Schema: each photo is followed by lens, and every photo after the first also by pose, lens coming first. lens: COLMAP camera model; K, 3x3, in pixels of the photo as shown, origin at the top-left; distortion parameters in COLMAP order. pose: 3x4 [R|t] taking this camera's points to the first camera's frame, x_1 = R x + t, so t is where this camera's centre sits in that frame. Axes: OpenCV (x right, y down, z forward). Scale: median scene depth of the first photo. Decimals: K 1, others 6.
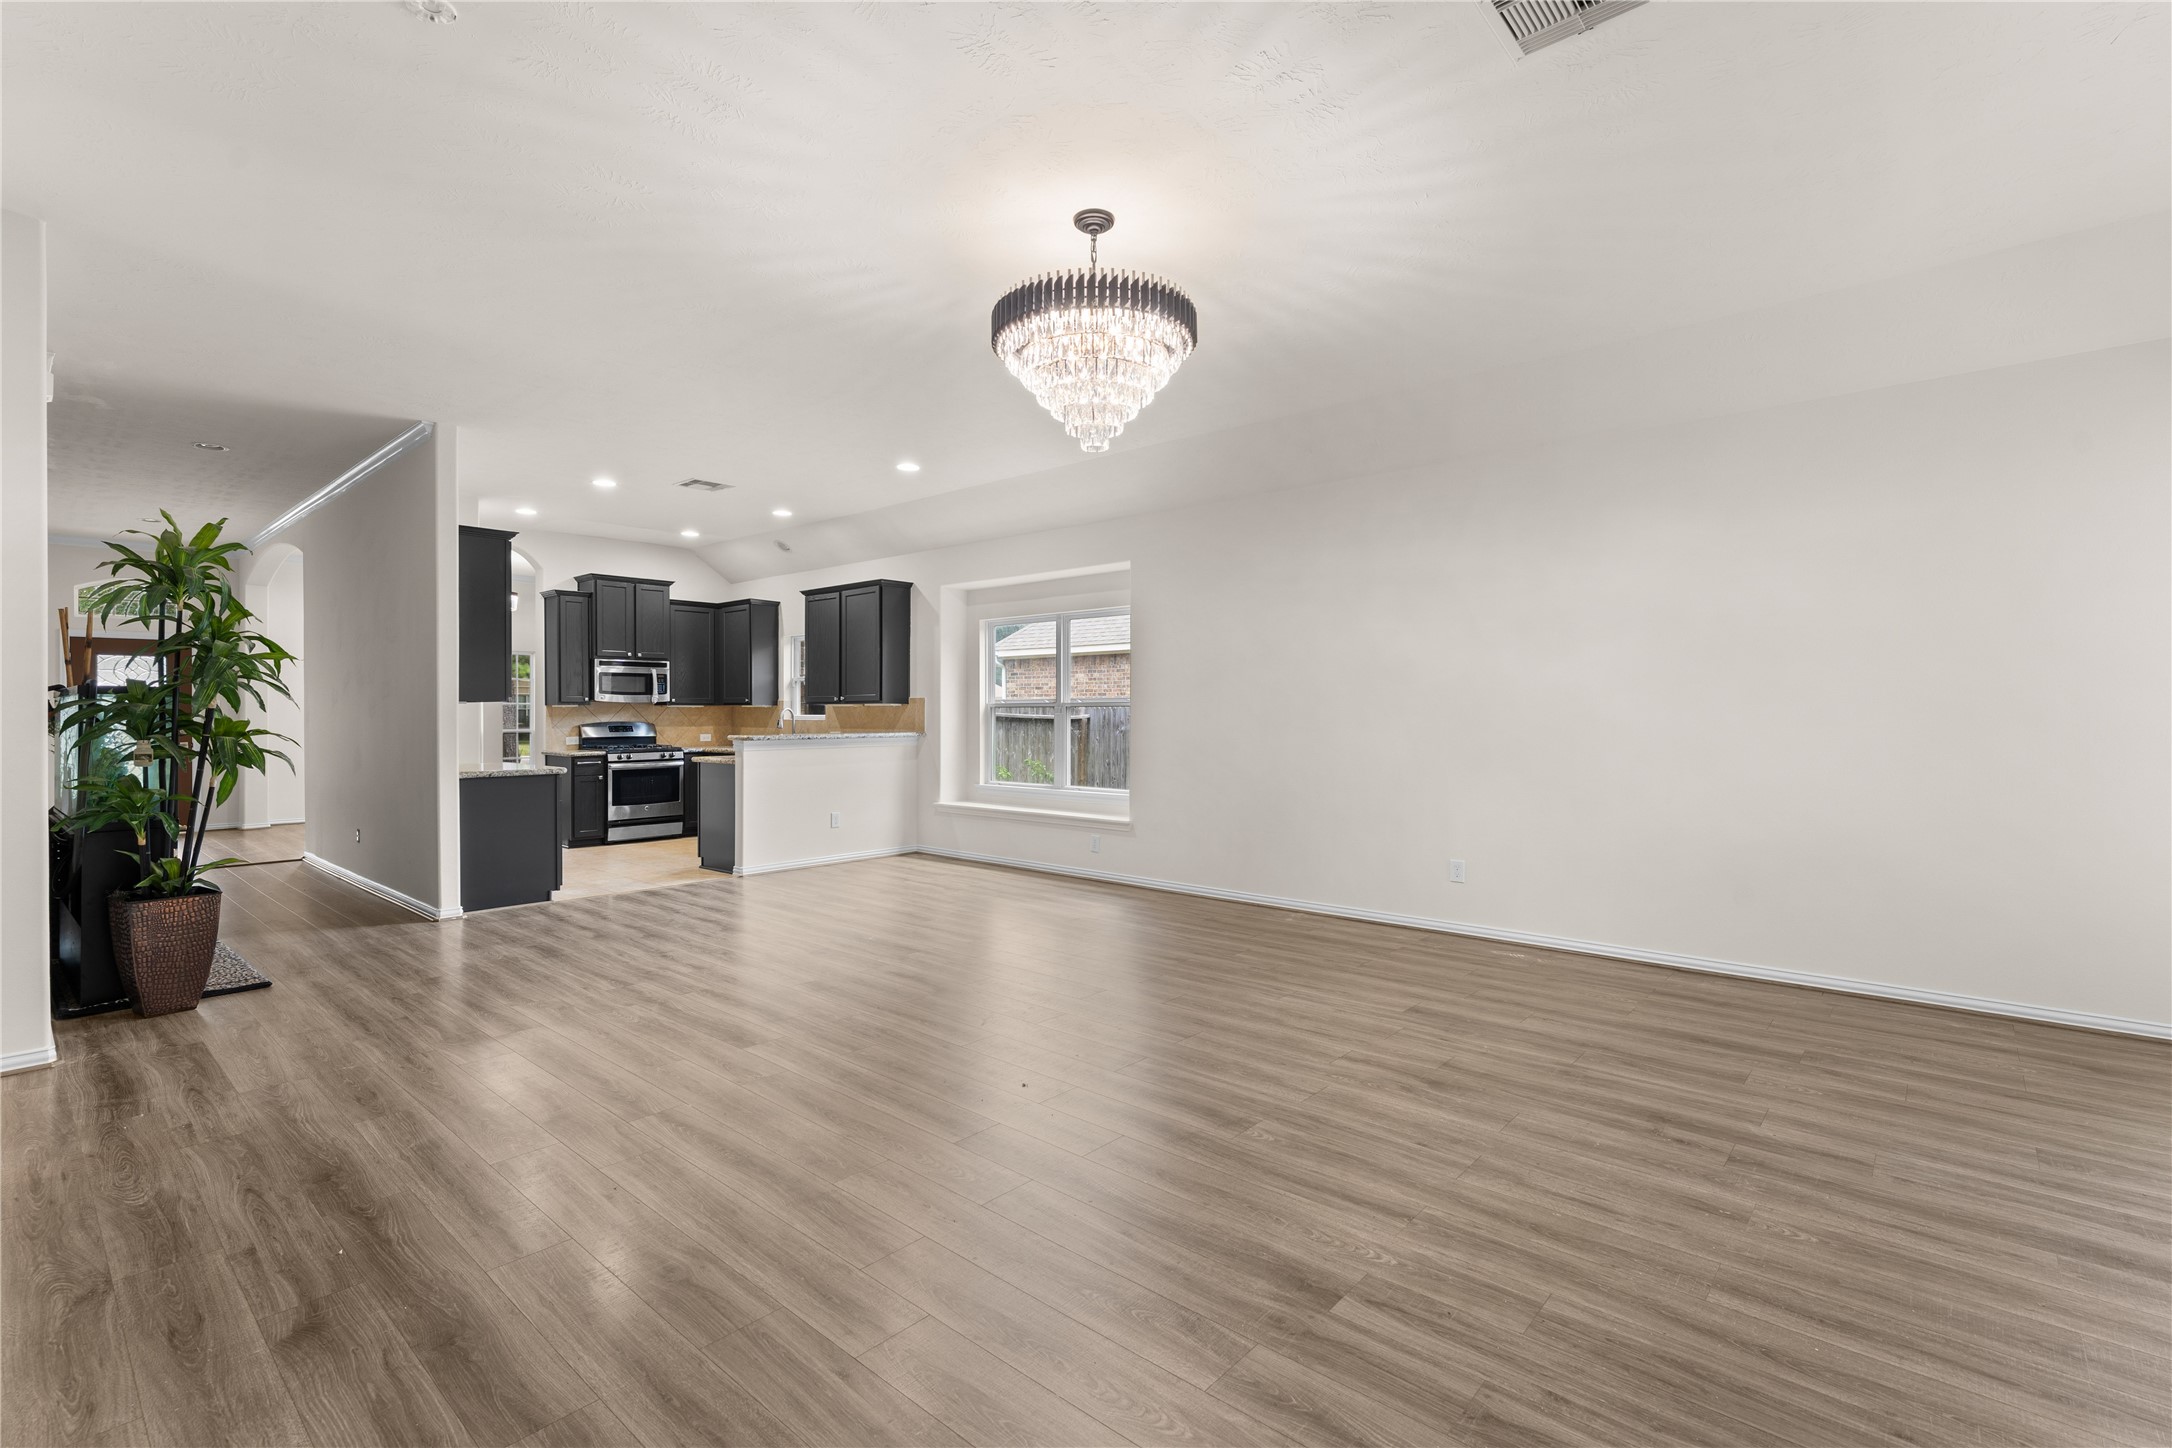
lens RADIAL K [[979.9, 0, 1076.2], [0, 979.9, 728.0], [0, 0, 1]] dist [0.000454, 0.000710]
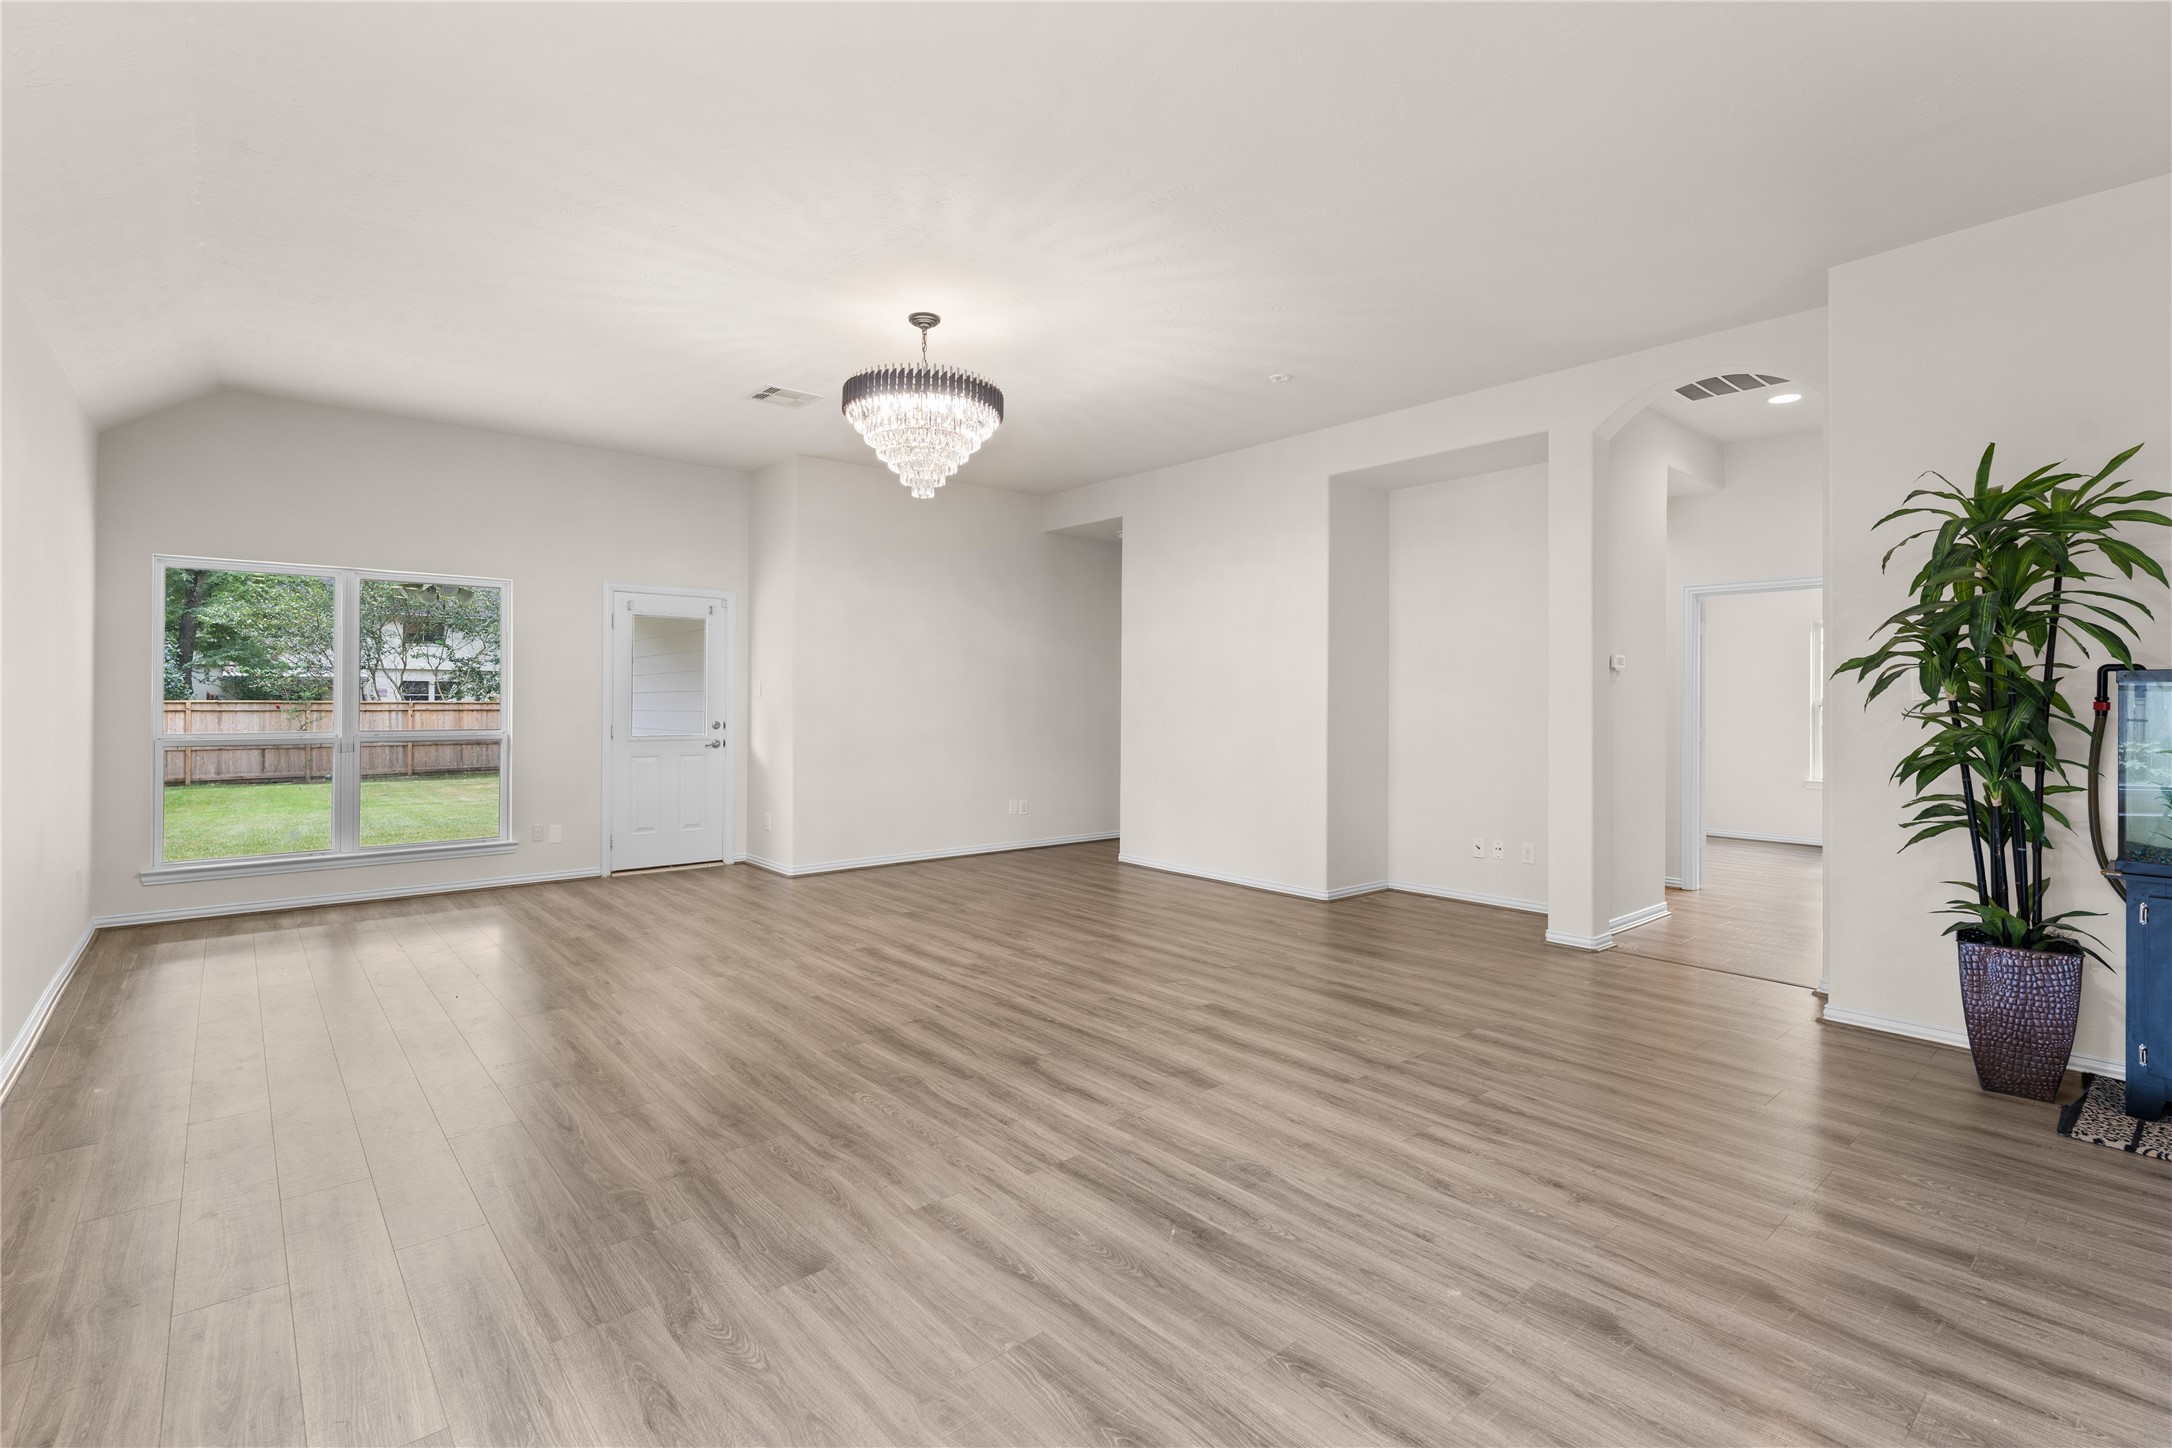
lens RADIAL K [[986.6, 0, 1073.9], [0, 986.6, 702.1], [0, 0, 1]] dist [-0.001524, -0.000172]
pose [[-0.990858, -0.003557, 0.134862, -0.295432], [-0.001246, 0.999851, 0.017216, -0.031281], [-0.134903, 0.016891, -0.990715, 1.884122]]
